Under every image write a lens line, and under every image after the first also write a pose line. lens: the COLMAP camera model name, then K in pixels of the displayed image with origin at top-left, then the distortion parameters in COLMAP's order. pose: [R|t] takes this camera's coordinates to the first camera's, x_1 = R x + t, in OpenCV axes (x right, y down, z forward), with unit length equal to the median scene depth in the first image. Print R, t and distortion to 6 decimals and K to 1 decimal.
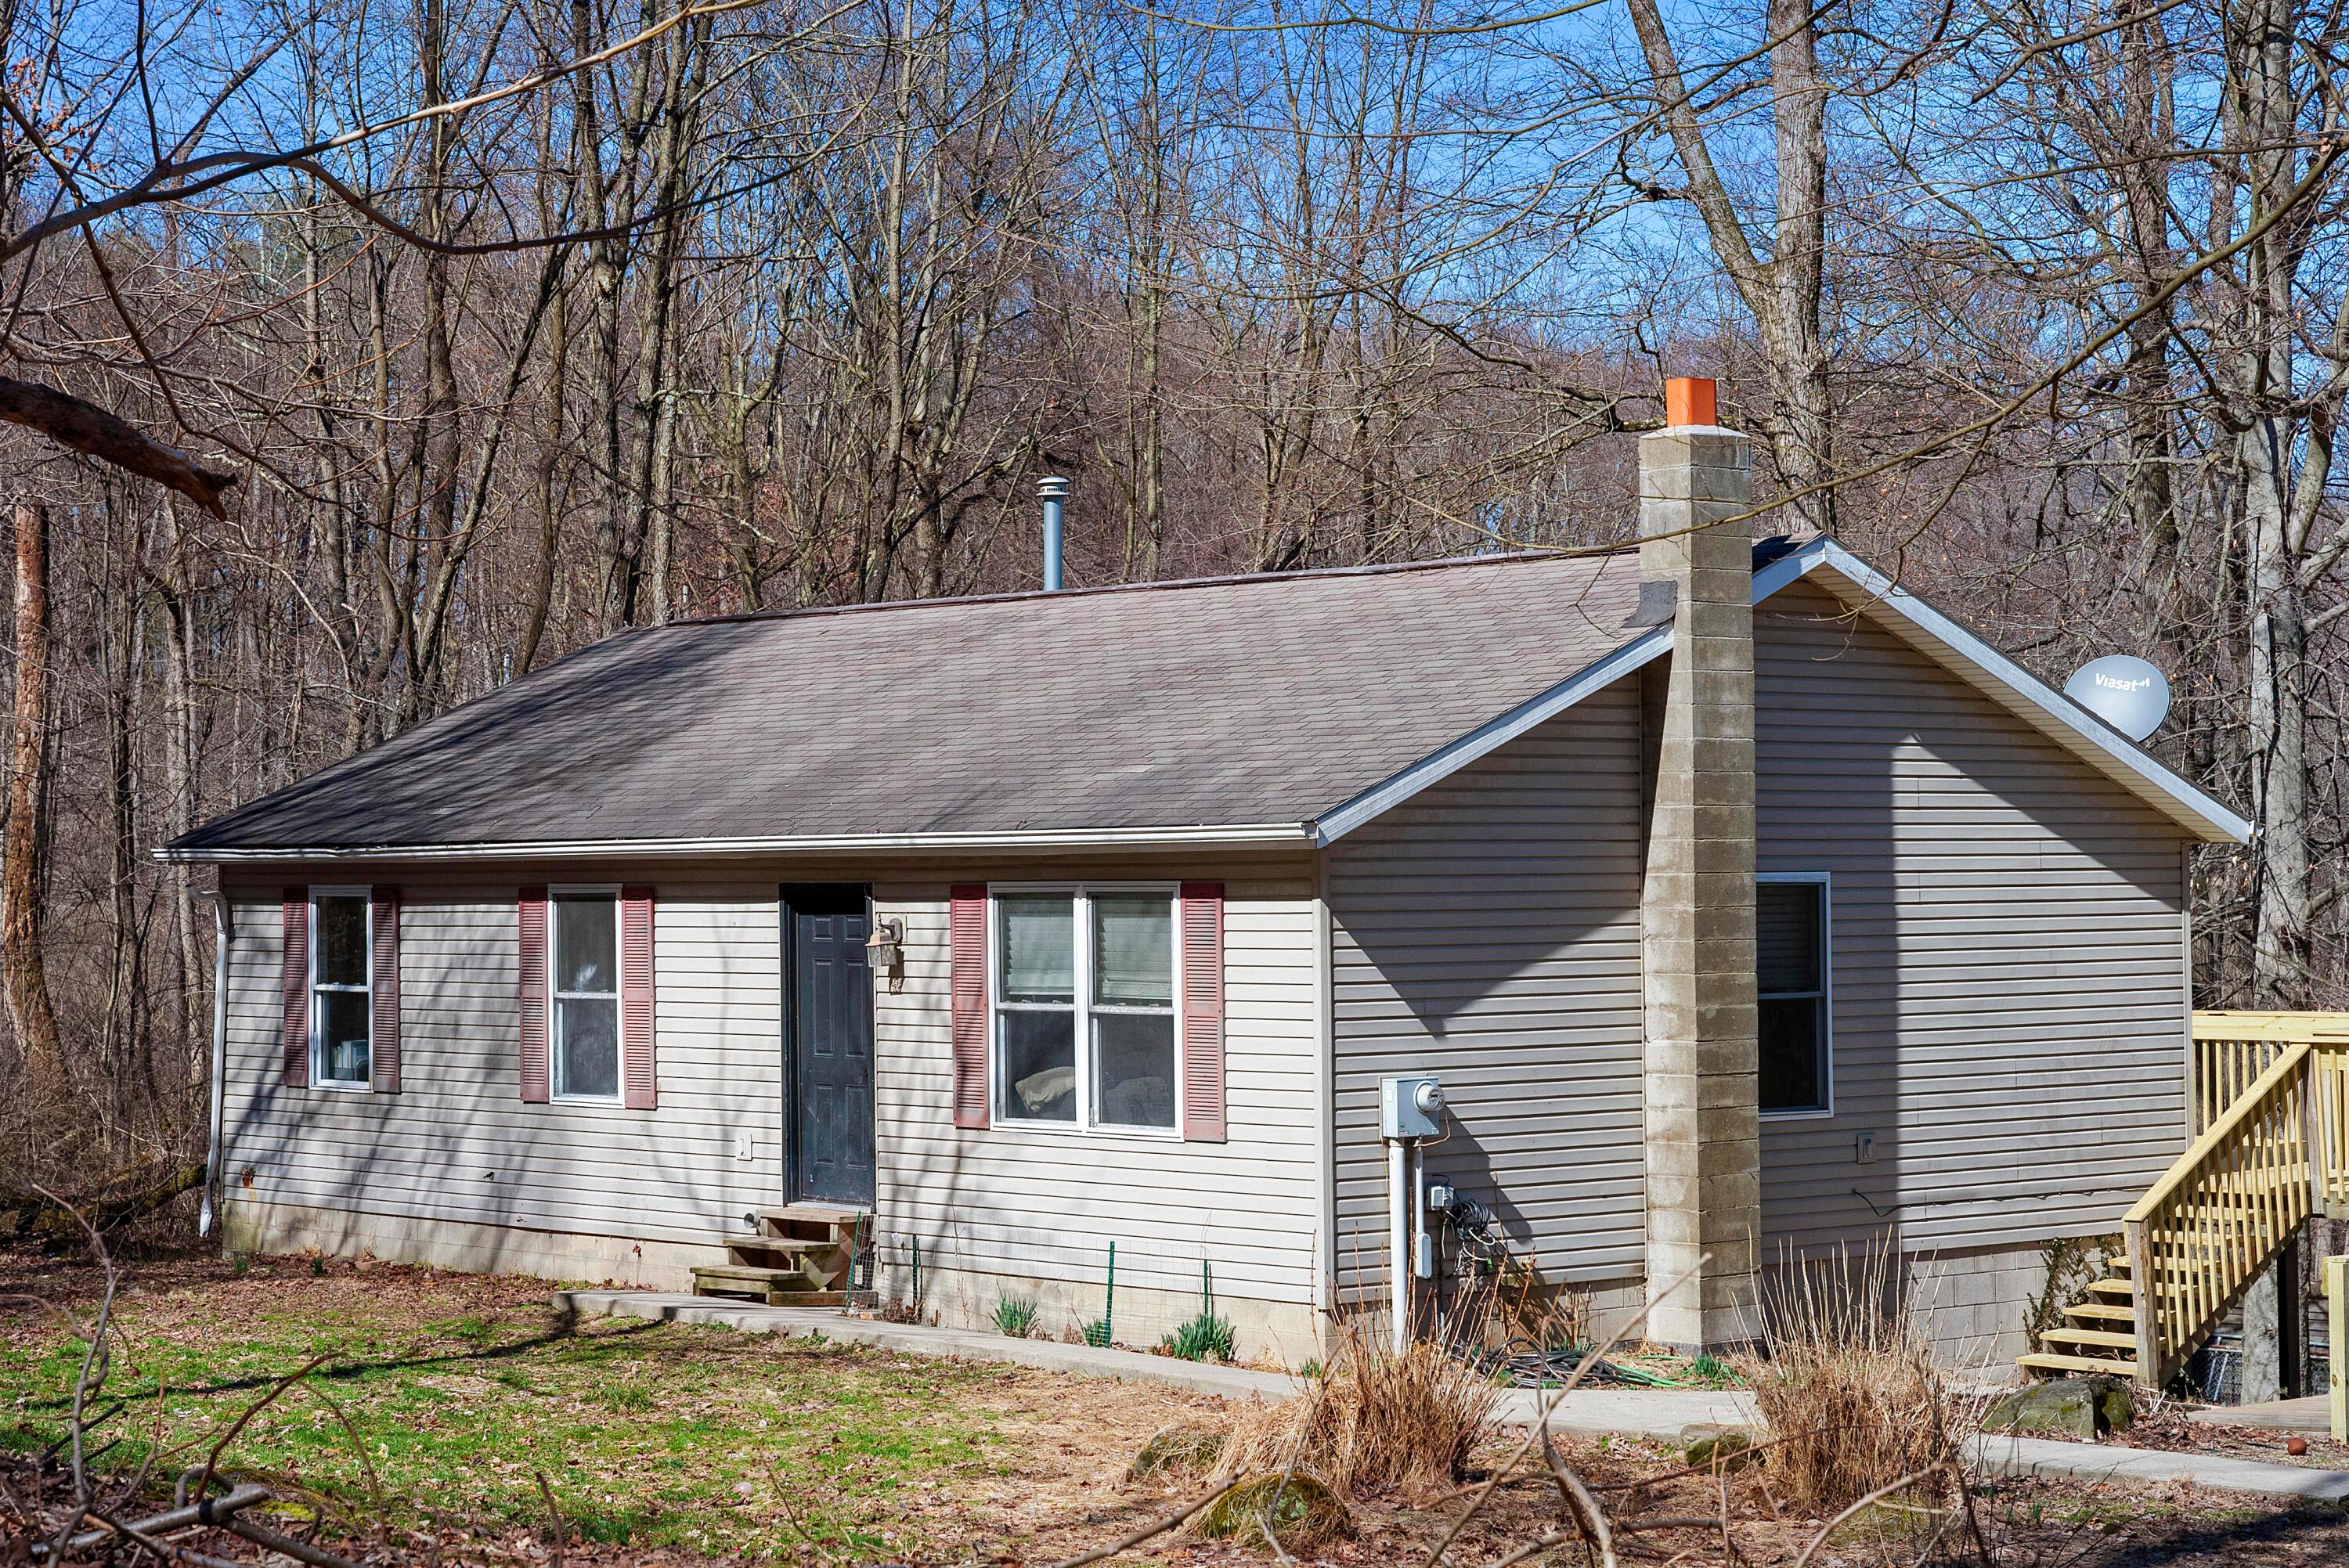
lens RADIAL K [[4670.9, 0, 1173.9], [0, 4670.9, 784.2], [0, 0, 1]] dist [-0.065985, 0.000000]
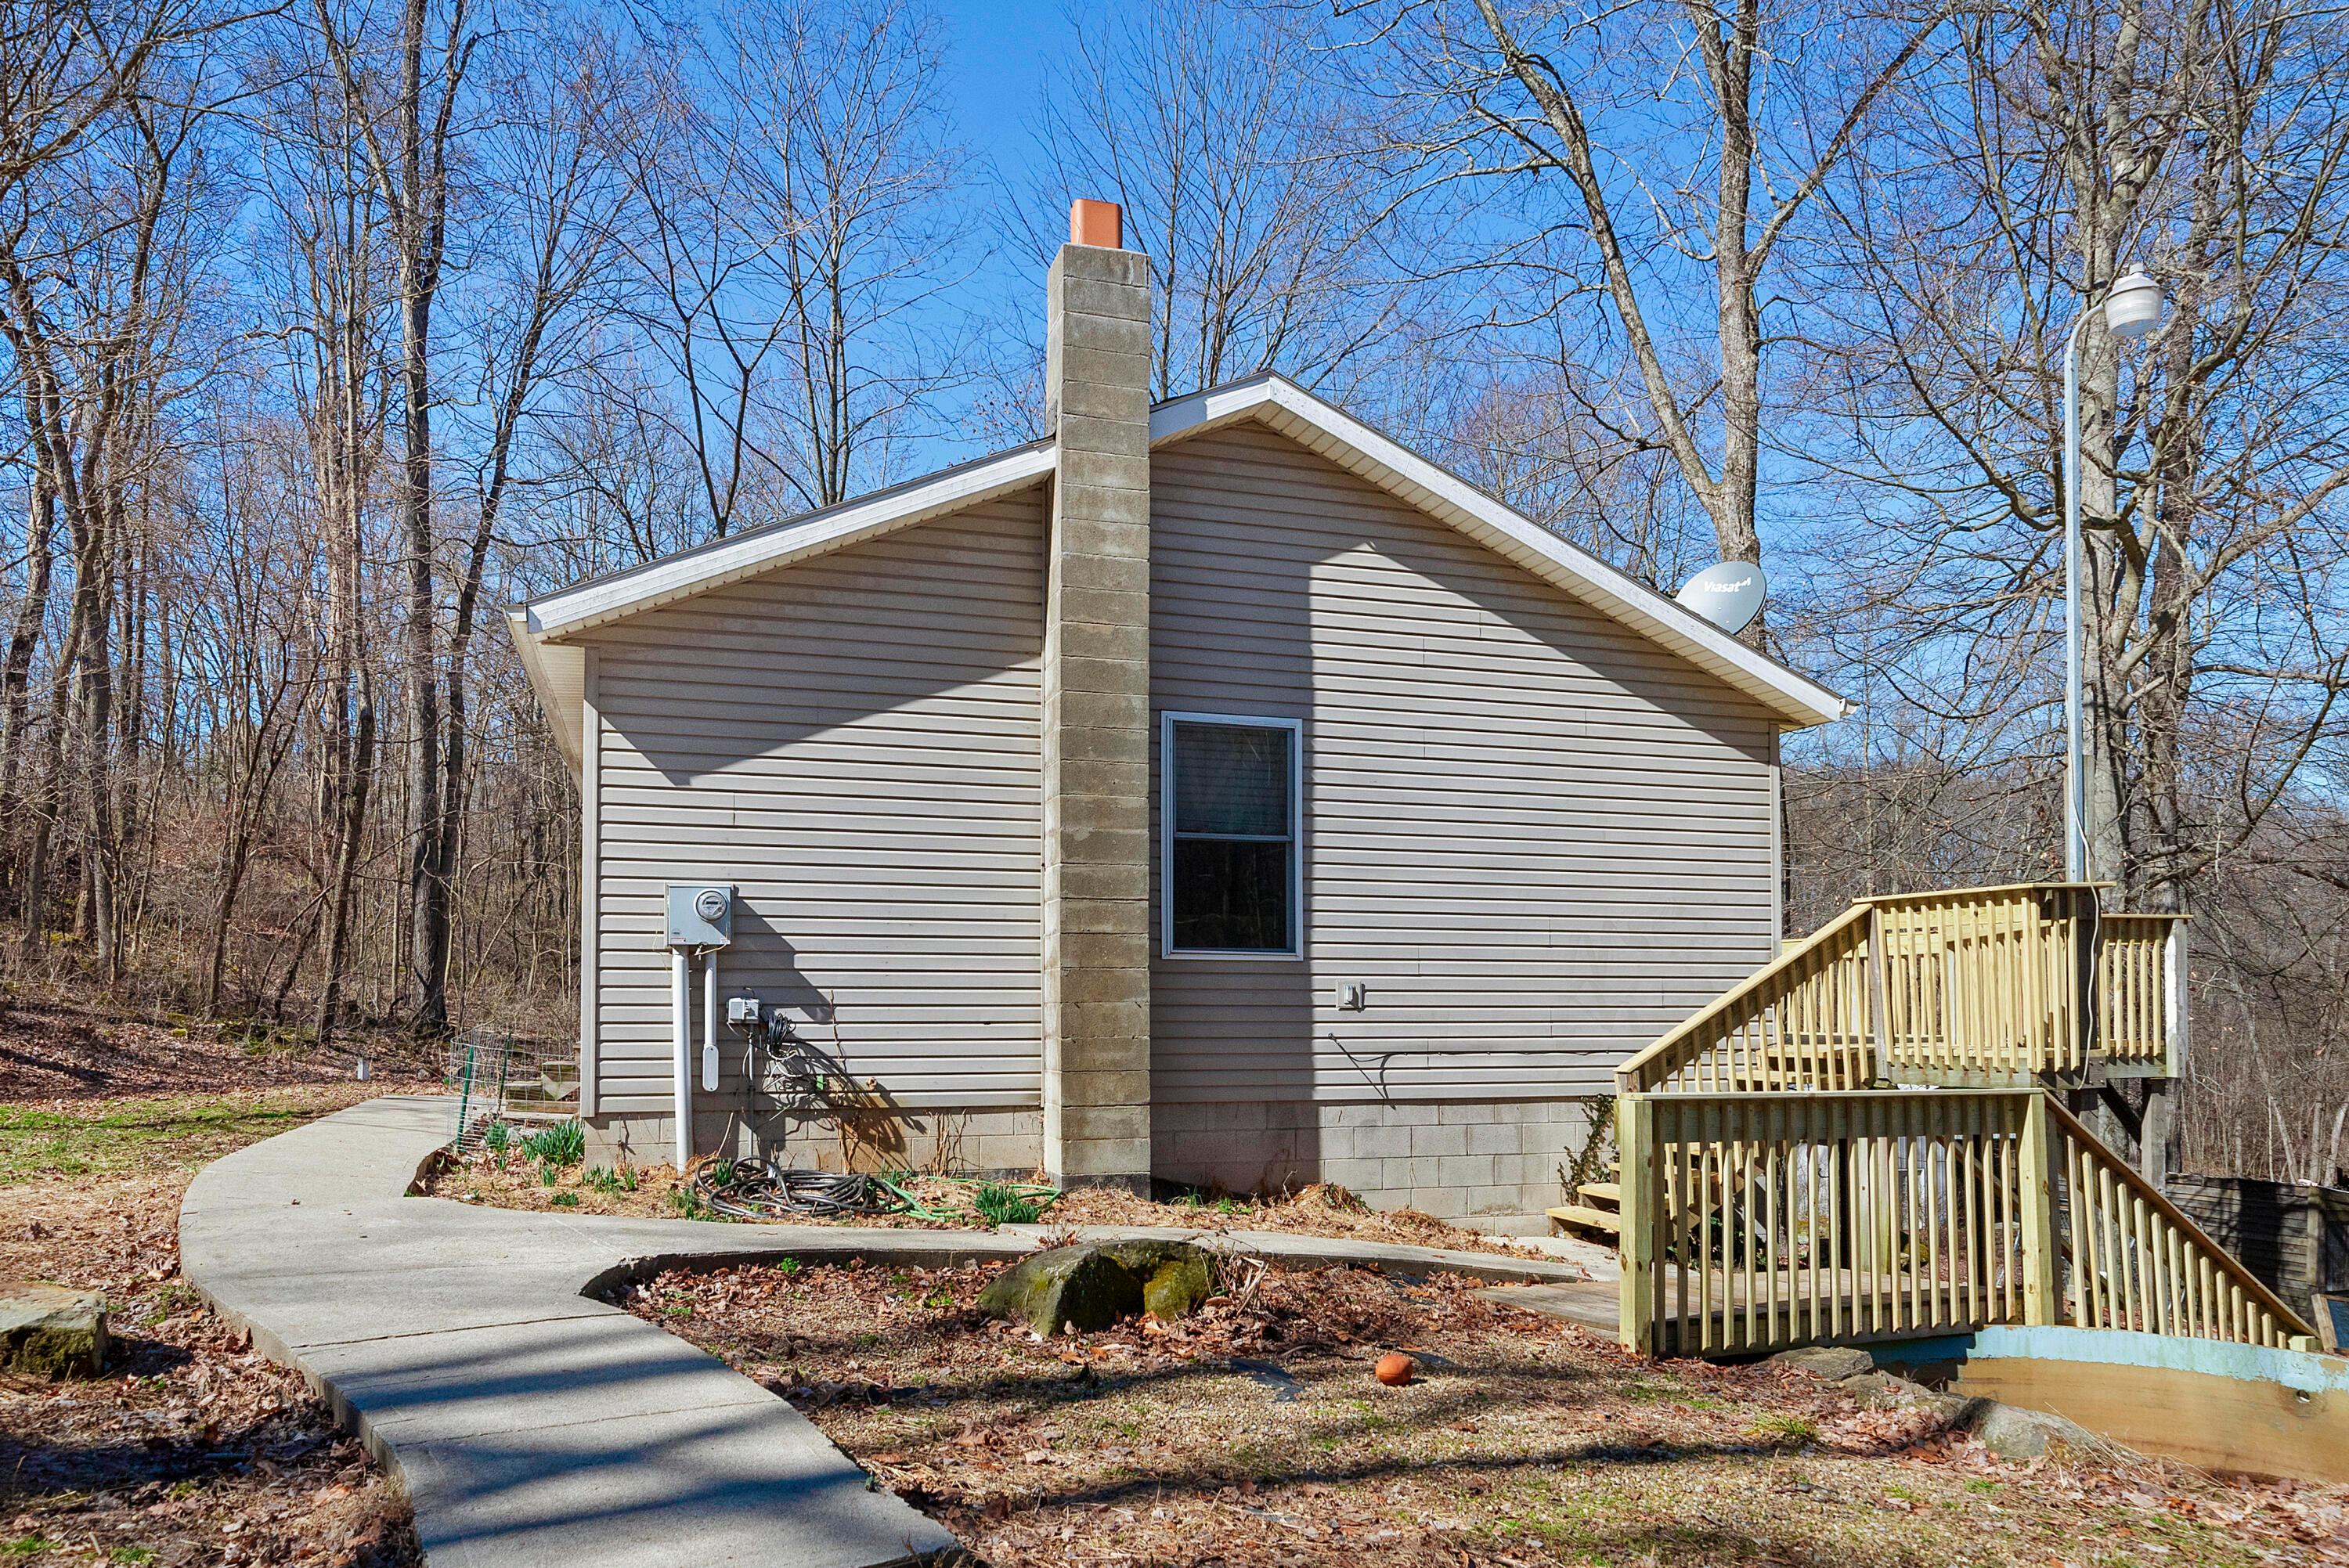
lens RADIAL K [[1615.6, 0, 1201.7], [0, 1615.6, 974.4], [0, 0, 1]] dist [0.001457, 0.000343]
pose [[0.926486, 0.002136, -0.376324, 0.251313], [-0.002361, 0.999997, -0.000137, 0.074008], [0.376323, 0.001015, 0.926488, 0.660658]]
